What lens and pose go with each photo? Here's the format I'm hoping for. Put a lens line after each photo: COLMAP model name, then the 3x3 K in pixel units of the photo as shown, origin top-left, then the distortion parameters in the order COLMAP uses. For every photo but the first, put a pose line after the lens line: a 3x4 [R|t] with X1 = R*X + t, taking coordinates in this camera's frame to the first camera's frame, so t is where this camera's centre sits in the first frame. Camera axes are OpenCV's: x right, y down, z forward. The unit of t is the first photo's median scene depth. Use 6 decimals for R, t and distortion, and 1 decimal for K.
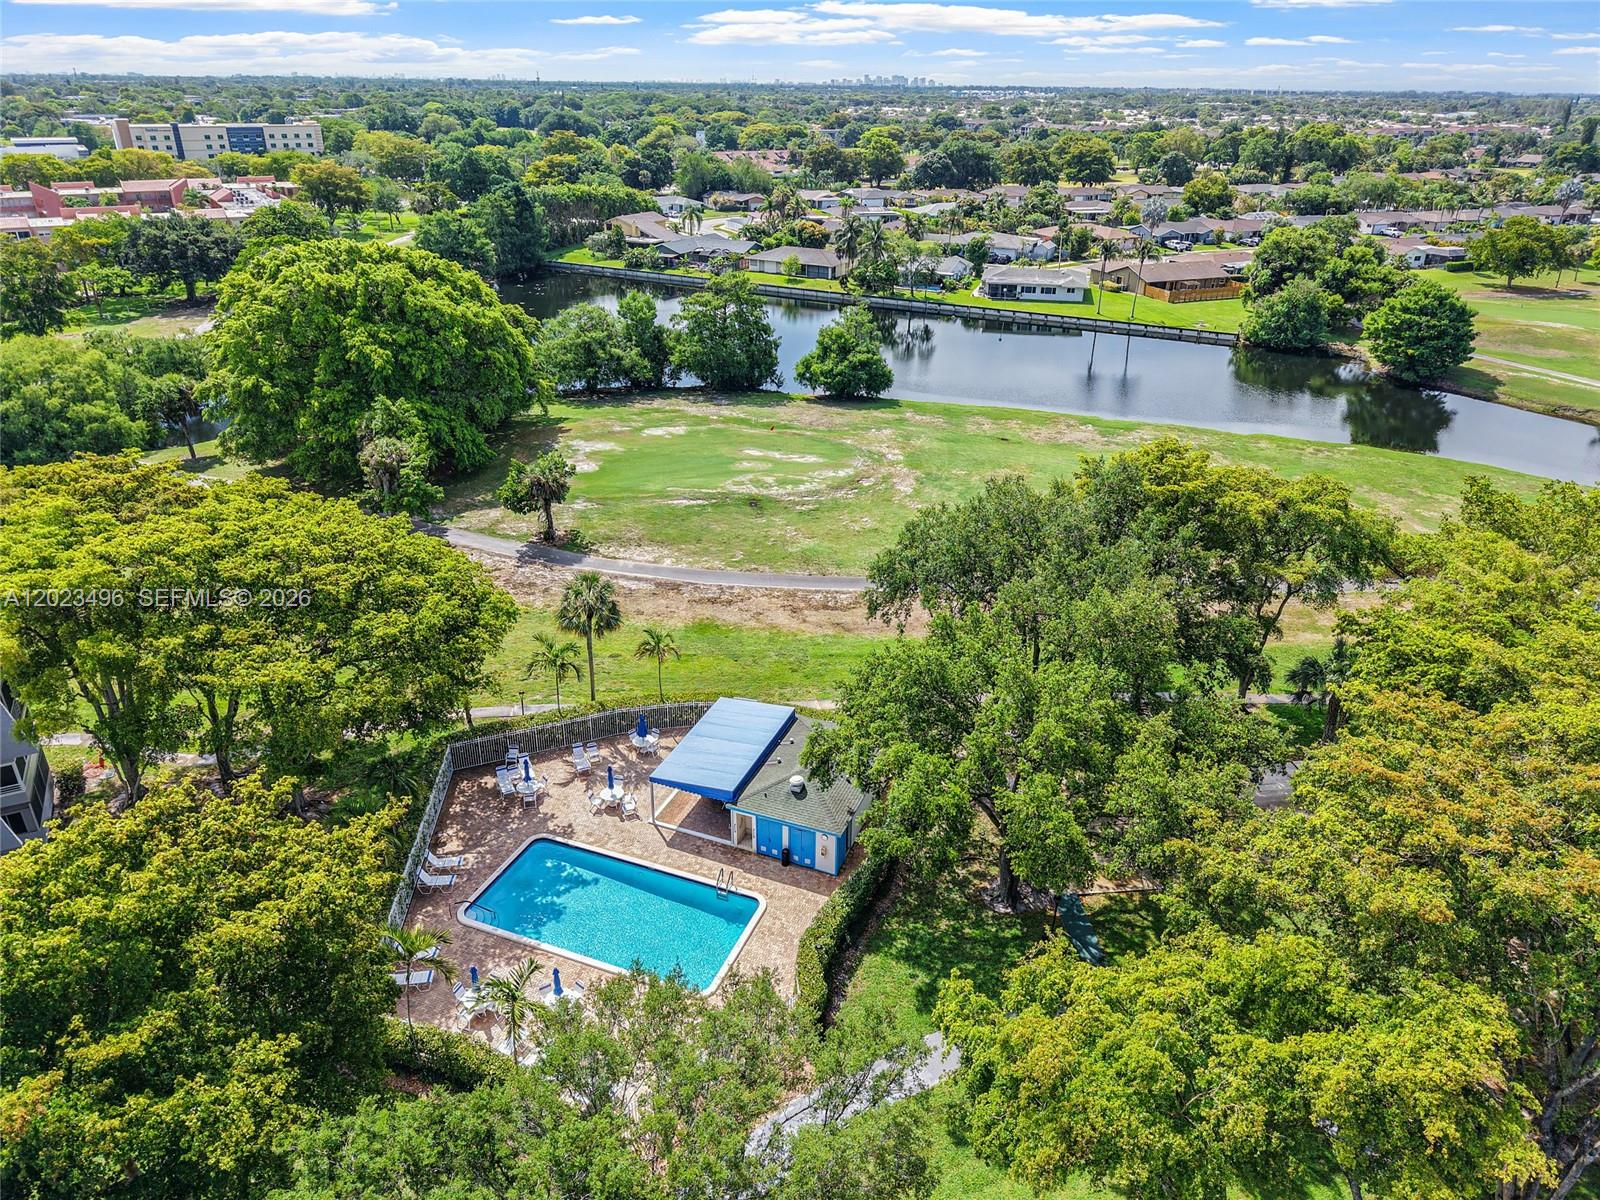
lens RADIAL K [[1121.8, 0, 800.0], [0, 1121.8, 600.0], [0, 0, 1]] dist [0.046869, -0.023002]
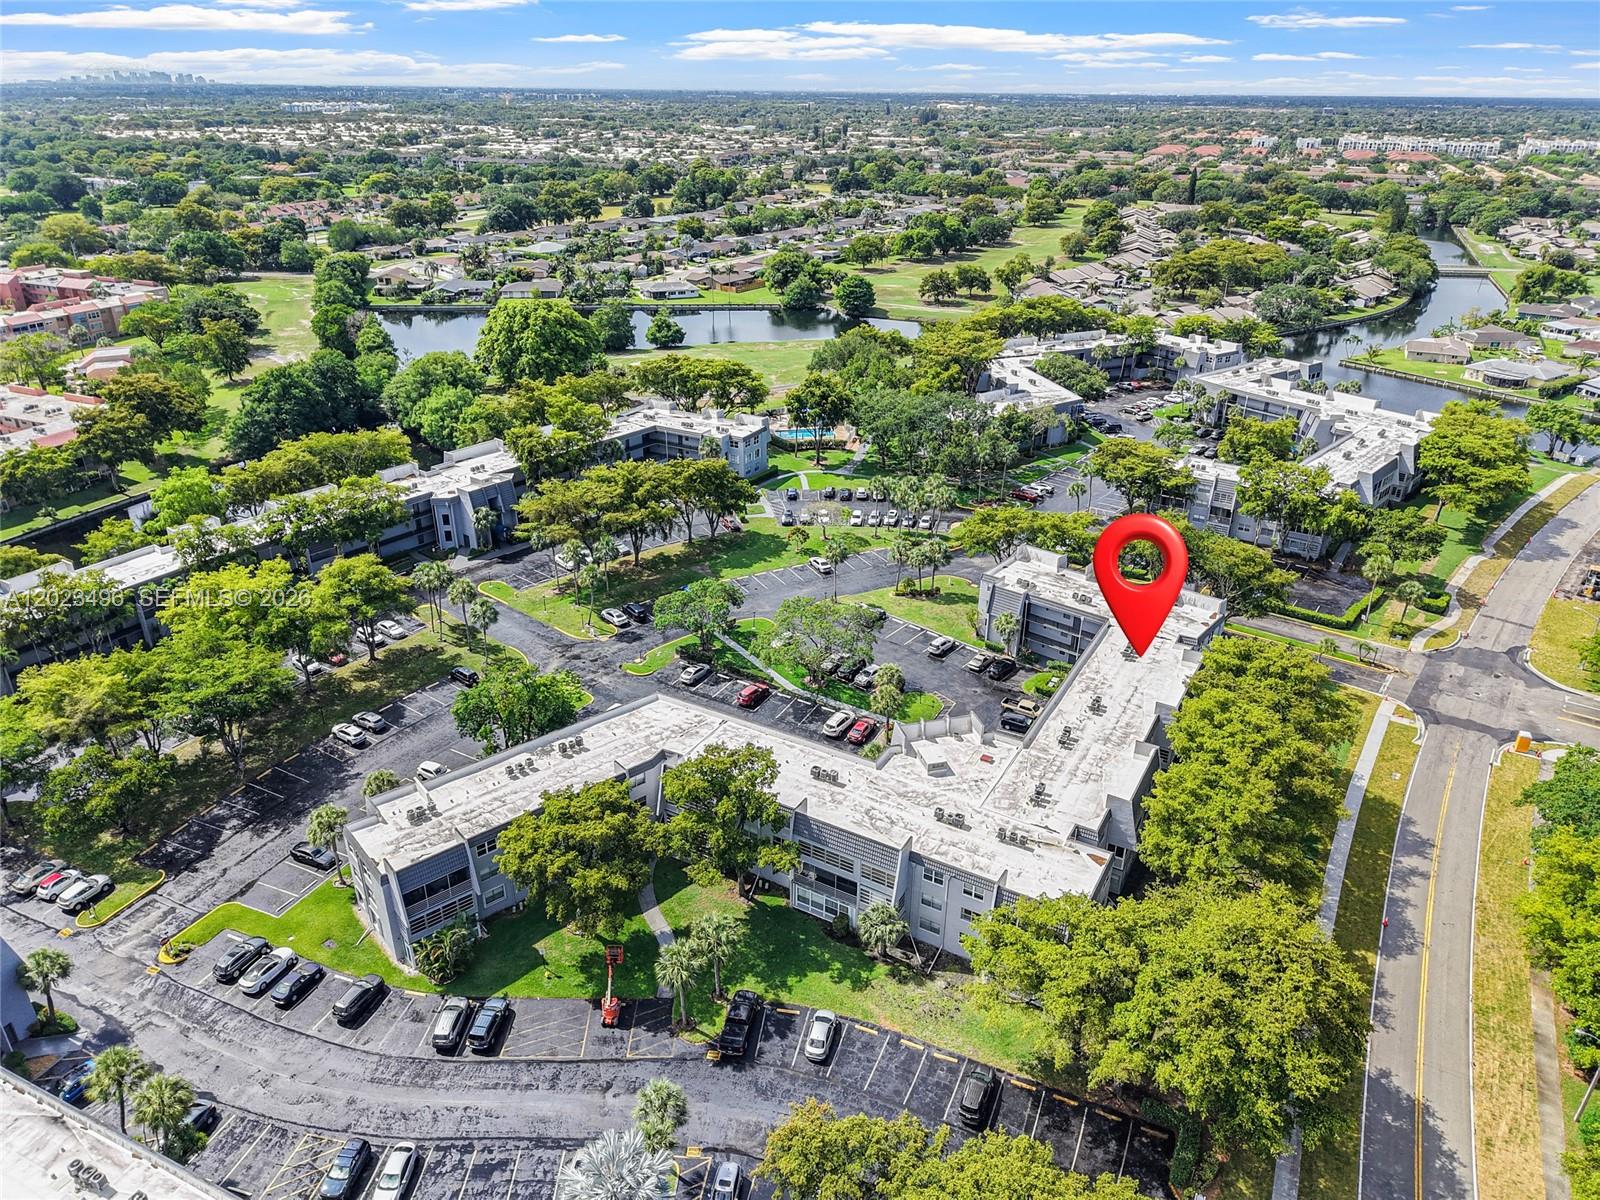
lens RADIAL K [[1121.8, 0, 800.0], [0, 1121.8, 600.0], [0, 0, 1]] dist [0.046869, -0.023002]
pose [[0.846990, -0.233511, 0.477577, -0.659622], [0.231547, 0.970717, 0.063979, 0.164841], [-0.478533, 0.056392, 0.876257, -0.775208]]
